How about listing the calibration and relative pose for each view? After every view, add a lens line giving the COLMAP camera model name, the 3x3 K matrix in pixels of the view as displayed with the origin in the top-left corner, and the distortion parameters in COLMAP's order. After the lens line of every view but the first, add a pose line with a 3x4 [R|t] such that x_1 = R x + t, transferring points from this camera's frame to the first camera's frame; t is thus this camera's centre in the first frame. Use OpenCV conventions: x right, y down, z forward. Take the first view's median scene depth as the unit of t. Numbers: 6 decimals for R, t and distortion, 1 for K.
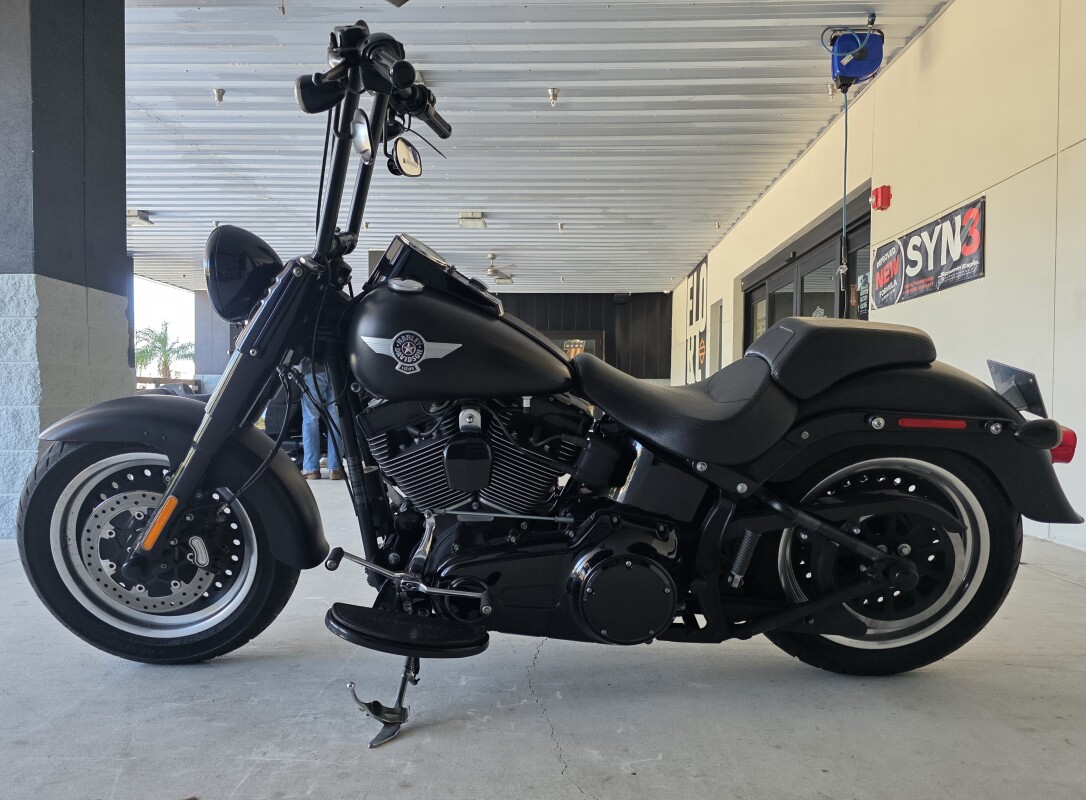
lens RADIAL K [[758.0, 0, 542.1], [0, 758.0, 418.6], [0, 0, 1]] dist [0.044184, -0.041603]
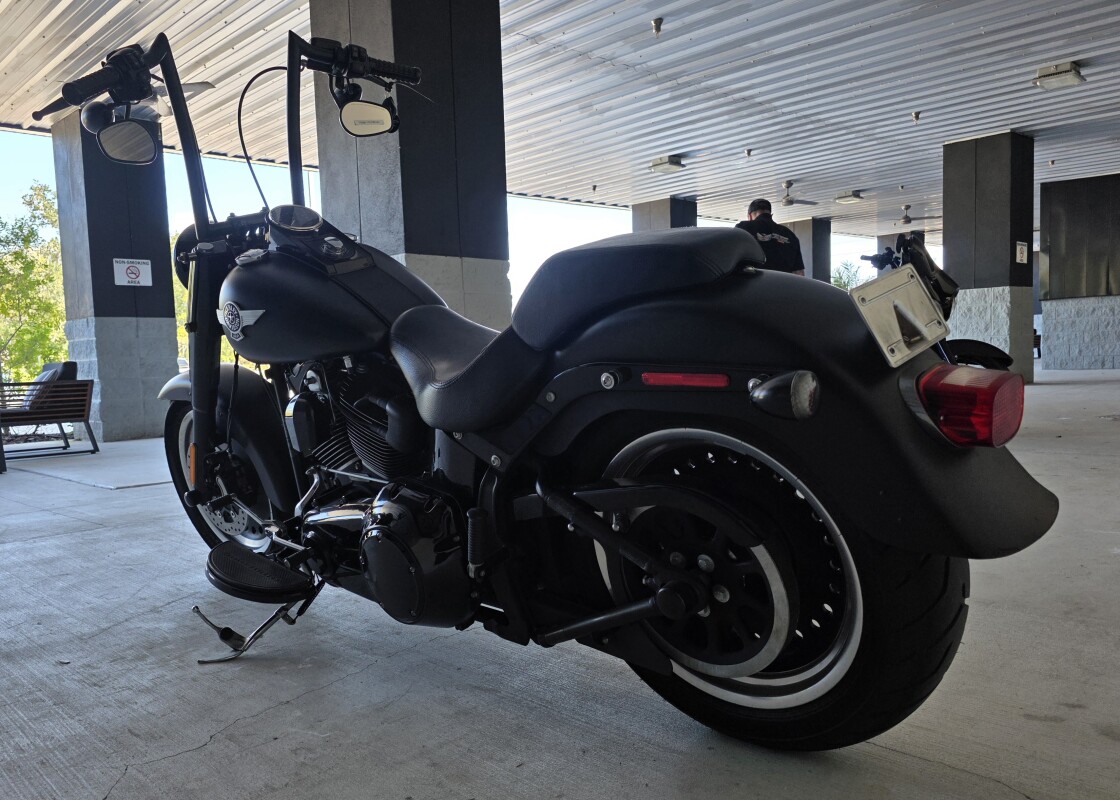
lens RADIAL K [[862.0, 0, 559.2], [0, 862.0, 426.3], [0, 0, 1]] dist [0.072118, -0.074937]
pose [[0.733265, 0.021092, -0.679616, 0.323203], [0.032345, 0.997305, 0.065850, -0.001844], [0.679173, -0.070268, 0.730607, 0.124319]]
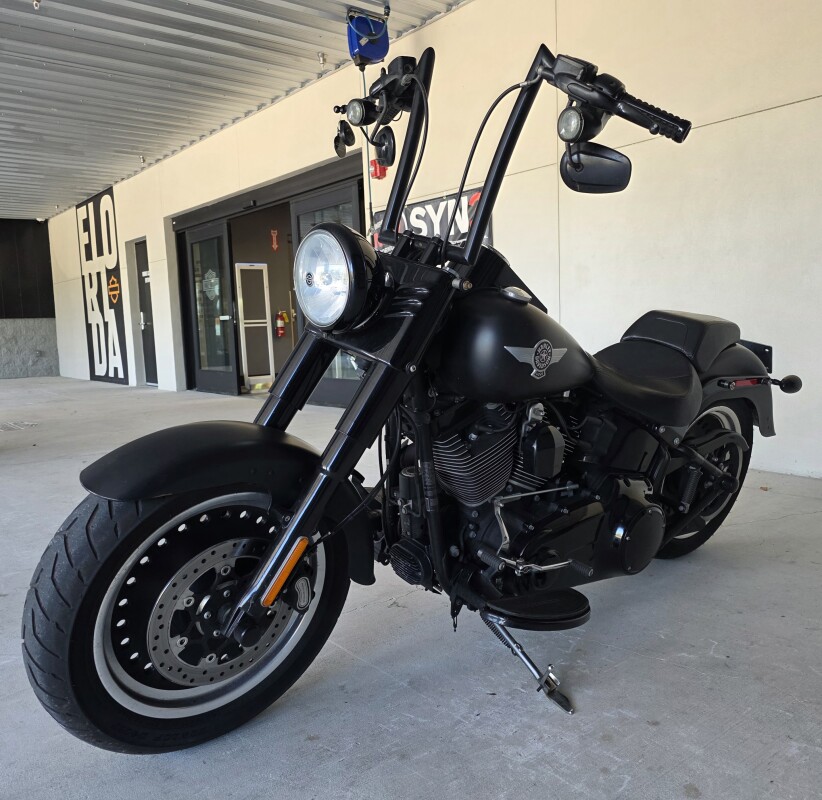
lens RADIAL K [[747.6, 0, 411.0], [0, 747.6, 407.7], [0, 0, 1]] dist [0.062015, -0.083777]
pose [[0.752711, -0.103592, 0.650150, -0.323675], [0.050003, 0.993686, 0.100438, -0.043056], [-0.656449, -0.043091, 0.753139, 0.099647]]
